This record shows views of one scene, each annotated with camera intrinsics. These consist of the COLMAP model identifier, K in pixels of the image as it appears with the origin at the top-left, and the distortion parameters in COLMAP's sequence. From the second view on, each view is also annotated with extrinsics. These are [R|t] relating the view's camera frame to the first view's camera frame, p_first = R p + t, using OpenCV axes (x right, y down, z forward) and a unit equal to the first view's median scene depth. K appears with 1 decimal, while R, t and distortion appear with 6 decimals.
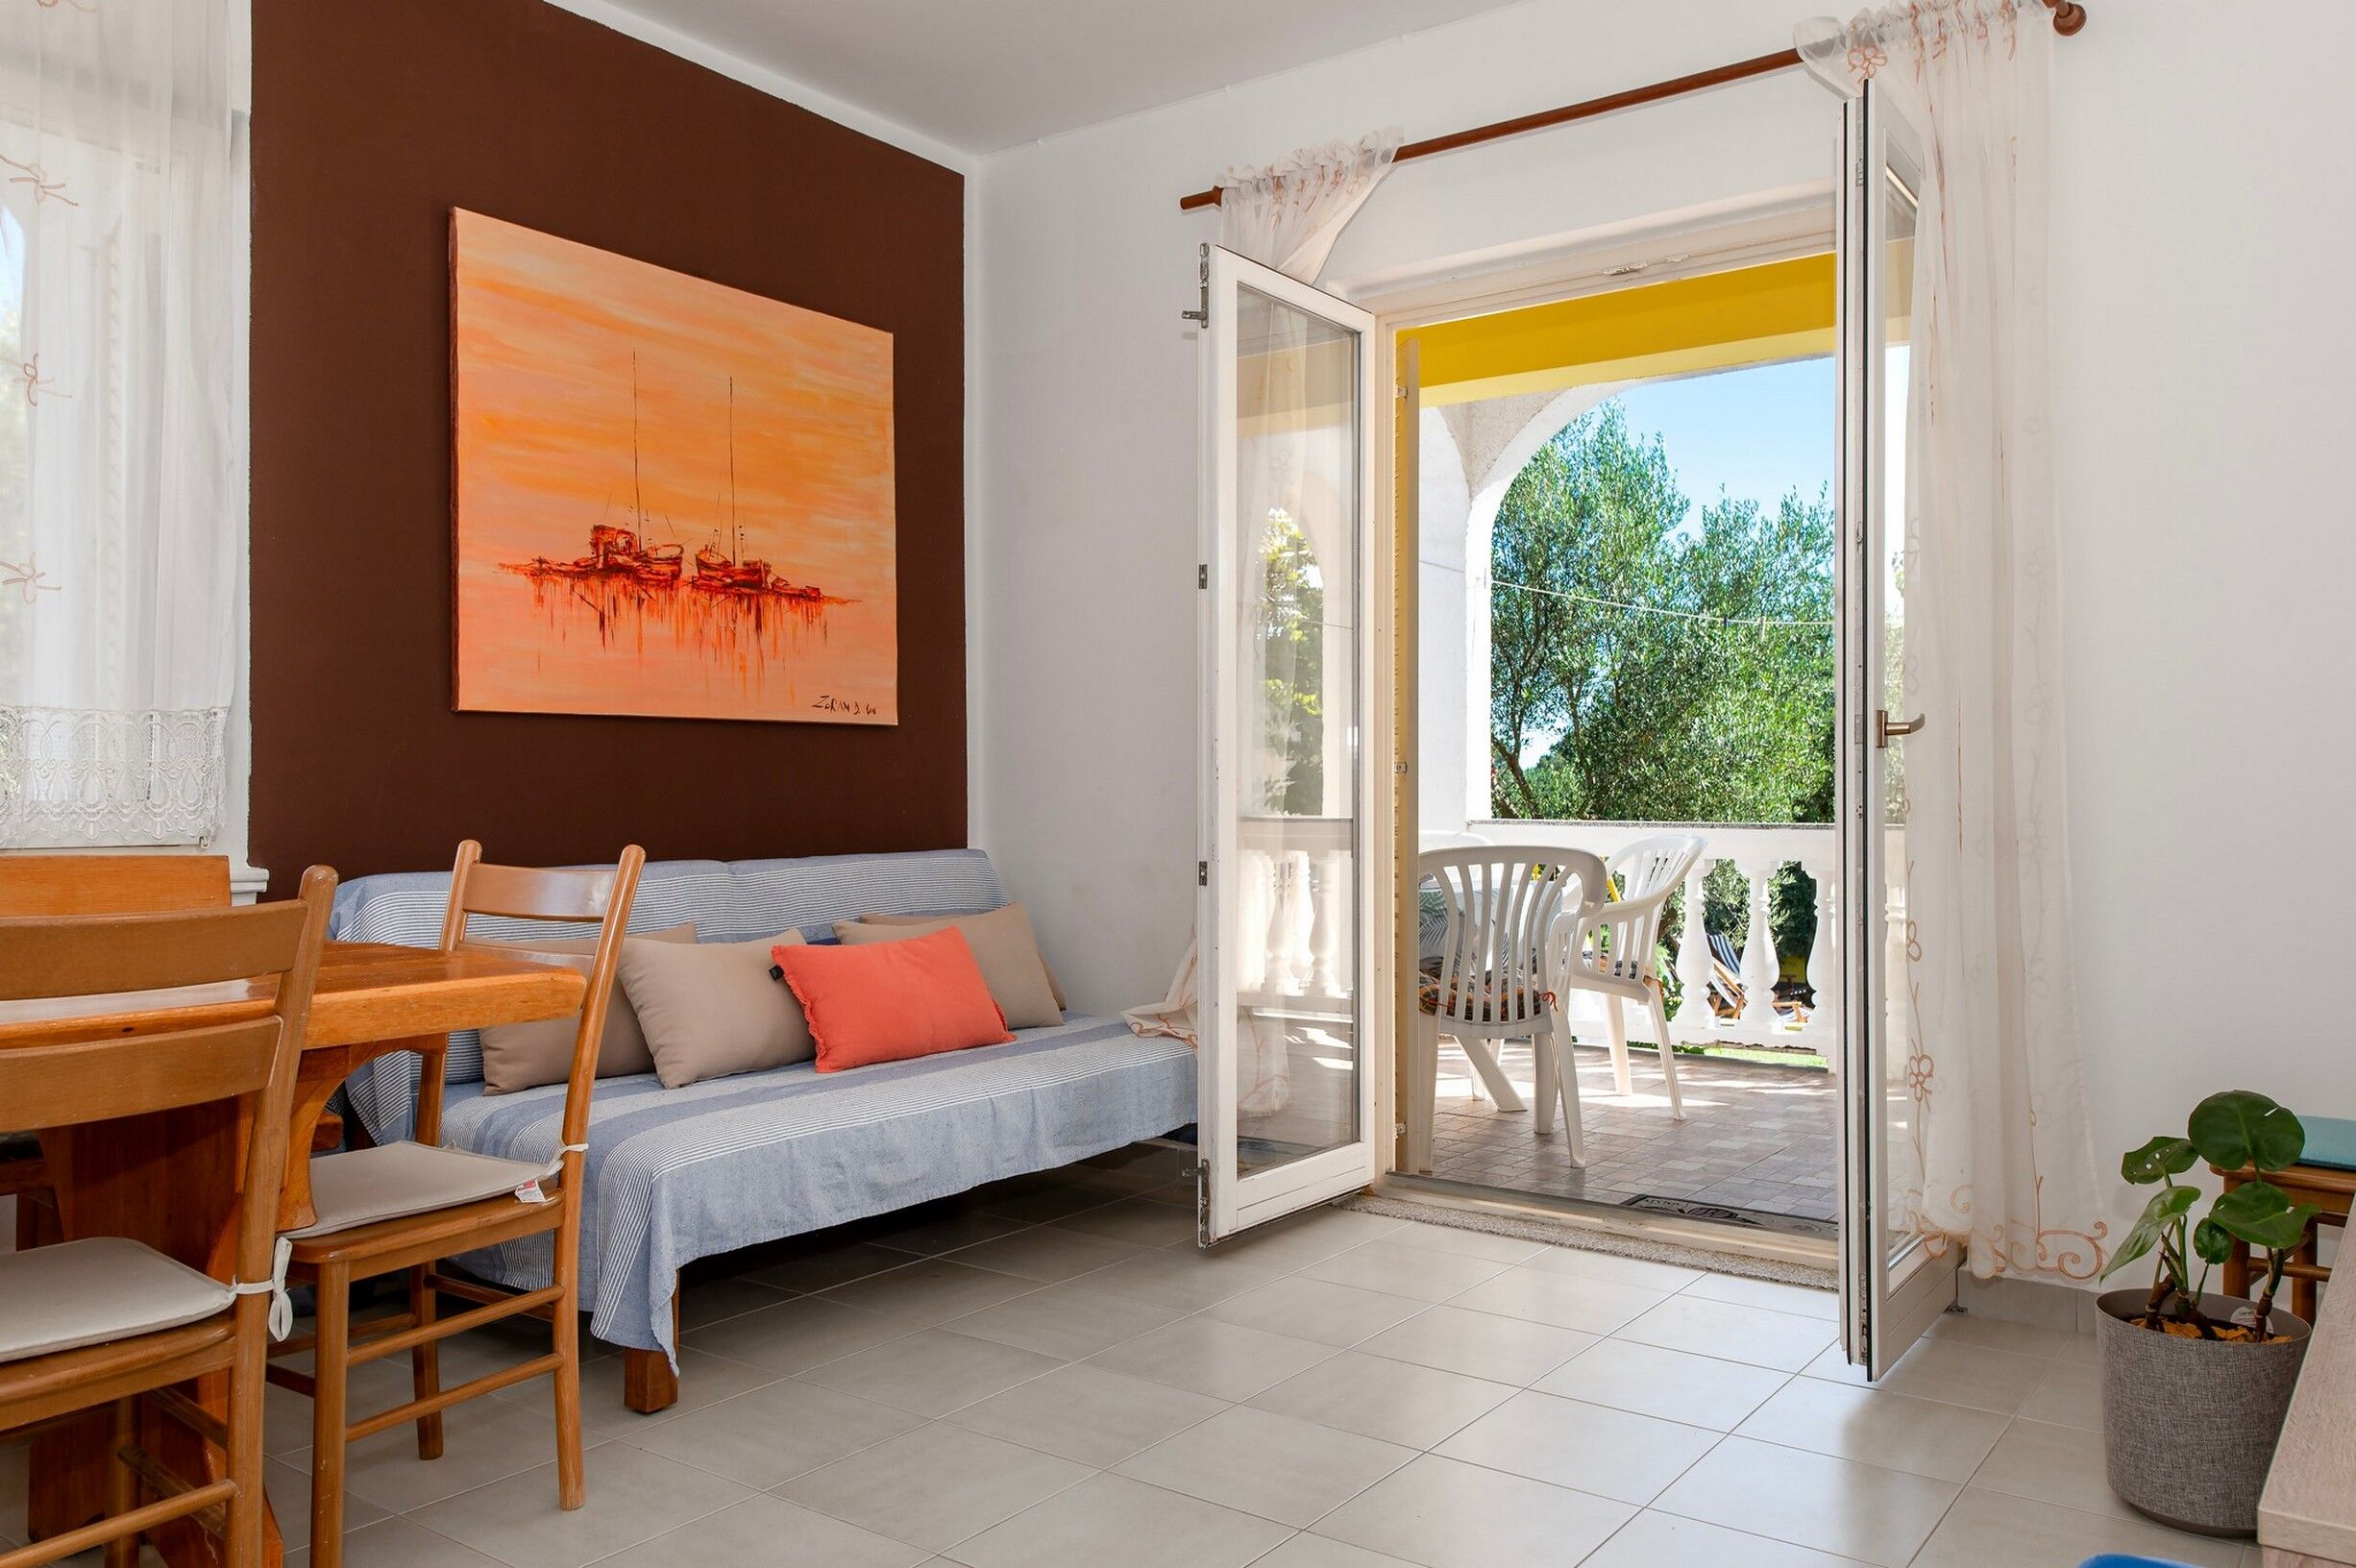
lens RADIAL K [[1728.9, 0, 1168.7], [0, 1728.9, 772.7], [0, 0, 1]] dist [0.041621, -0.047957]
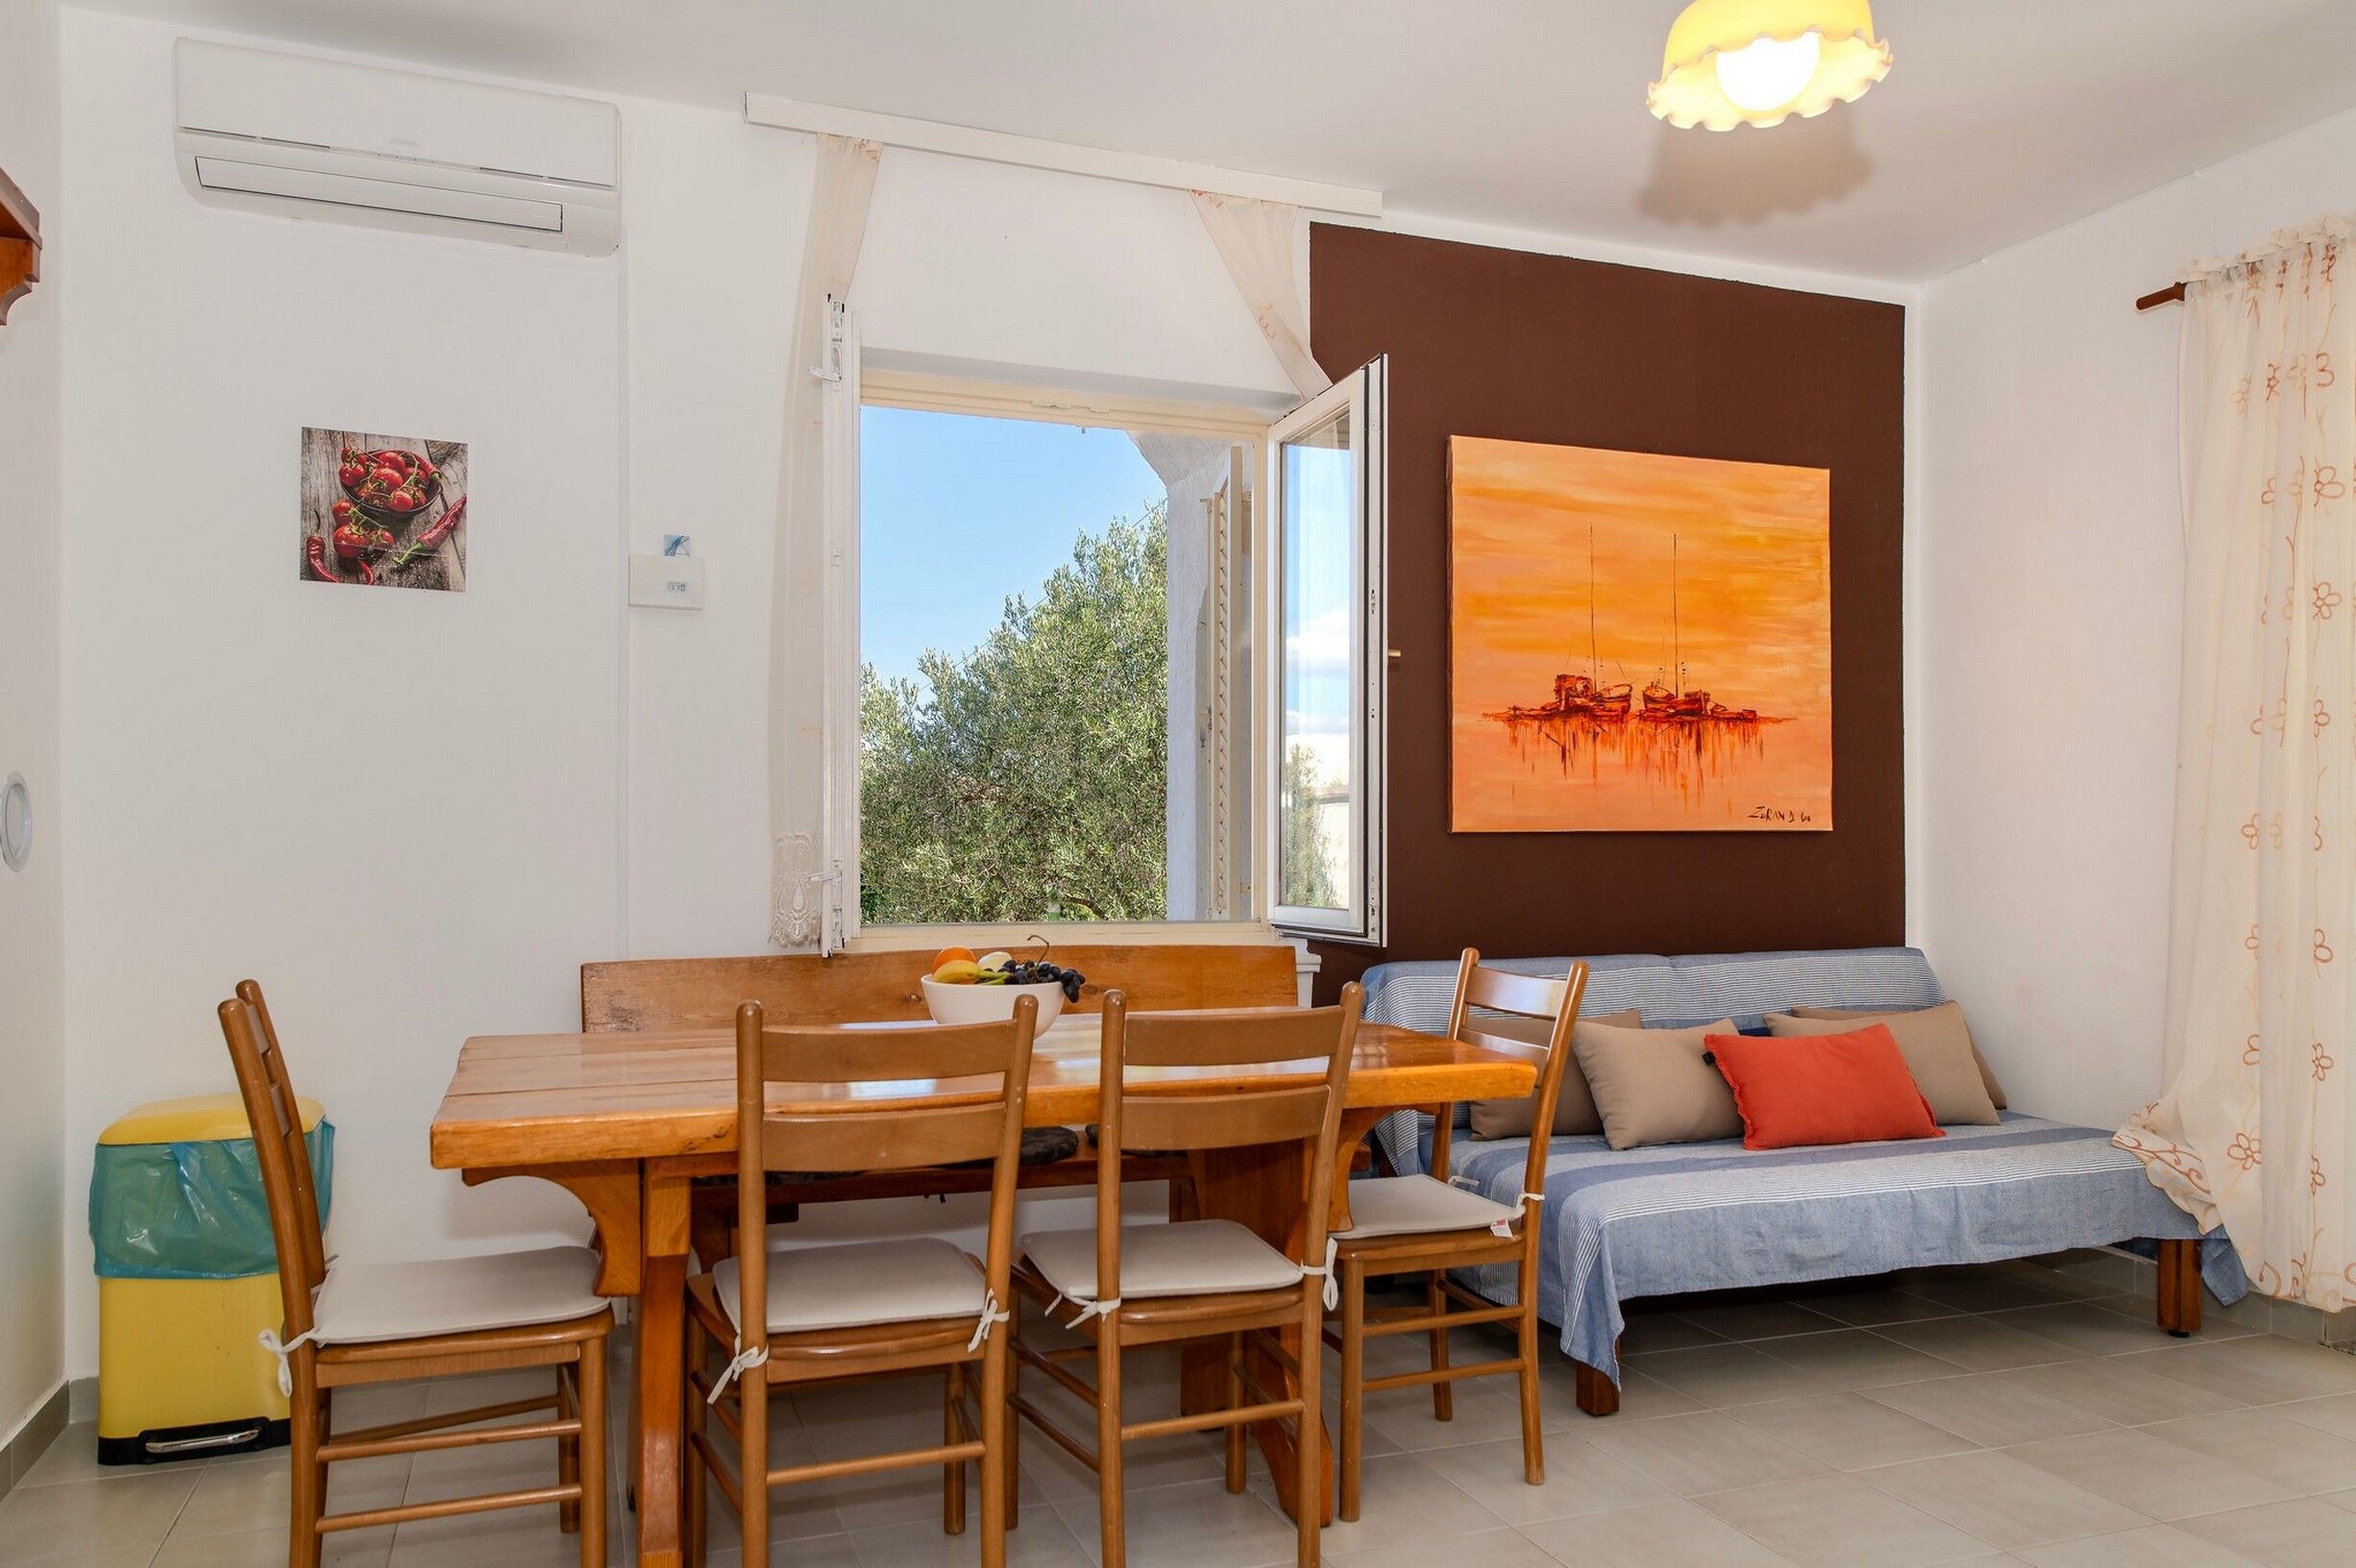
lens RADIAL K [[1728.9, 0, 1168.7], [0, 1728.9, 772.7], [0, 0, 1]] dist [0.041621, -0.047957]
pose [[0.845273, -0.005940, -0.534302, 0.089523], [-0.000177, 0.999935, -0.011398, -0.062006], [0.534335, 0.009729, 0.845217, -0.175553]]
